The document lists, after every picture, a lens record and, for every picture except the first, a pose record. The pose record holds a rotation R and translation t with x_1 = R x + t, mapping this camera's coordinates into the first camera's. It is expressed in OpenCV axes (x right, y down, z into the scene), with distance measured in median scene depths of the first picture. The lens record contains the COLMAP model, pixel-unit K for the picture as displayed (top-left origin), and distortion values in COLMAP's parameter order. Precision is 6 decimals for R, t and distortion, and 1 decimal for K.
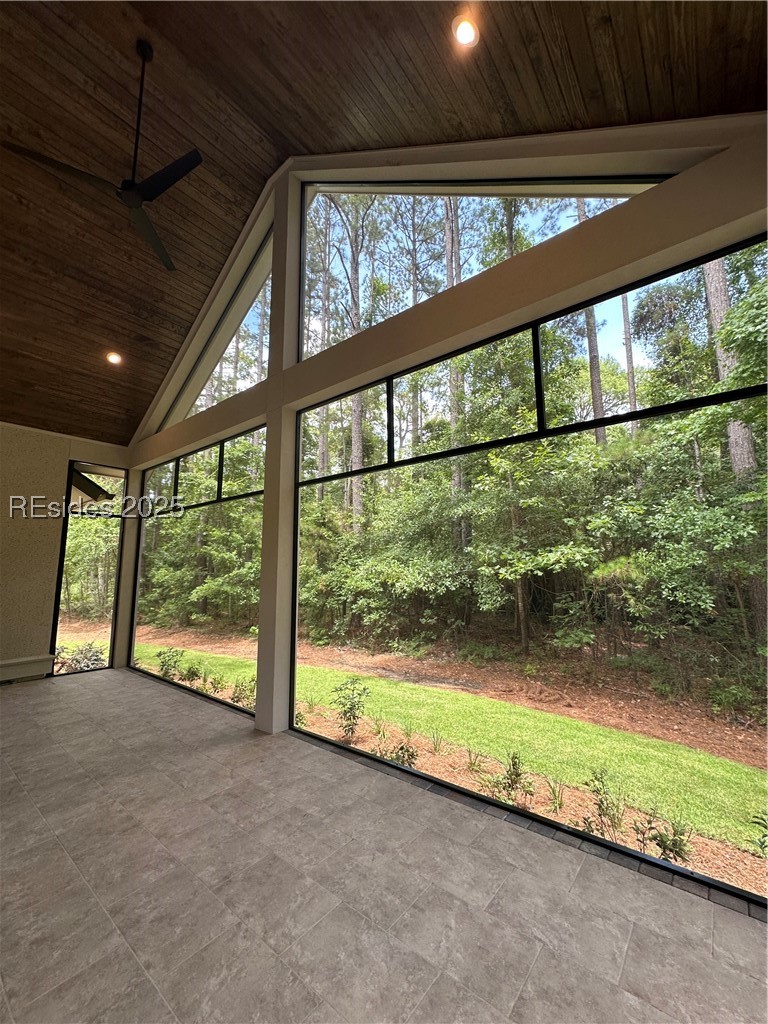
lens RADIAL K [[408.1, 0, 384.0], [0, 408.1, 512.0], [0, 0, 1]] dist [0.000162, 0.000279]
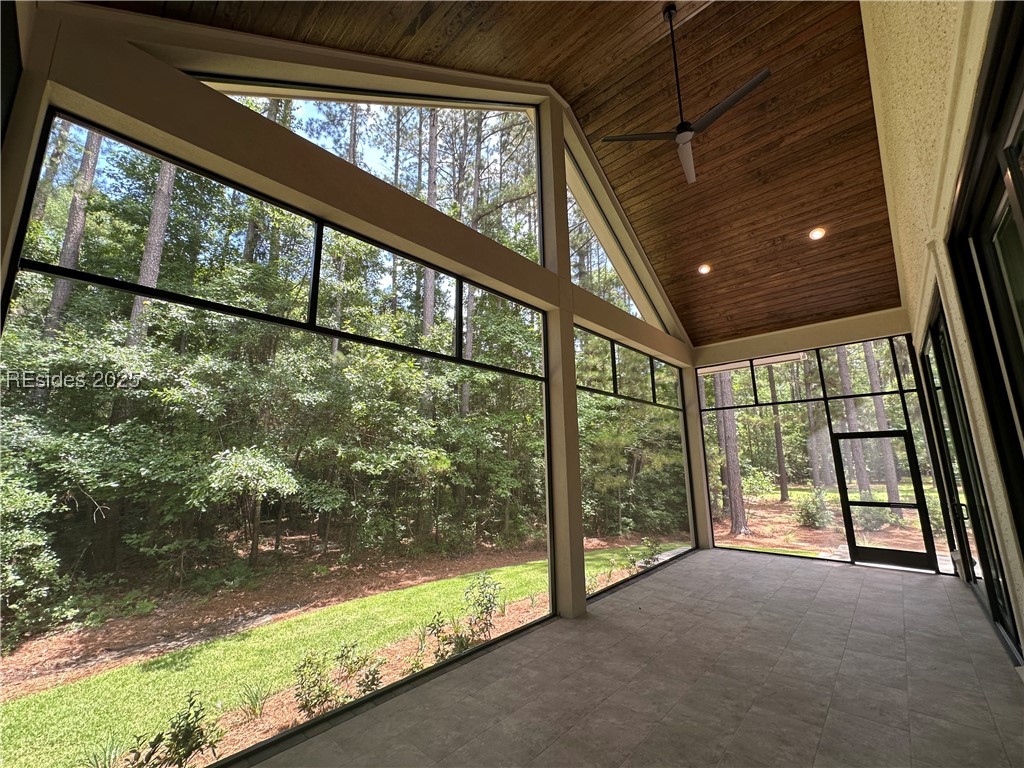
lens RADIAL K [[408.1, 0, 512.0], [0, 408.1, 384.0], [0, 0, 1]] dist [0.000162, 0.000279]
pose [[0.061999, 0.194806, 0.978880, -1.301469], [-0.121577, 0.974938, -0.186322, 0.158506], [-0.990644, -0.107457, 0.084129, 1.033215]]
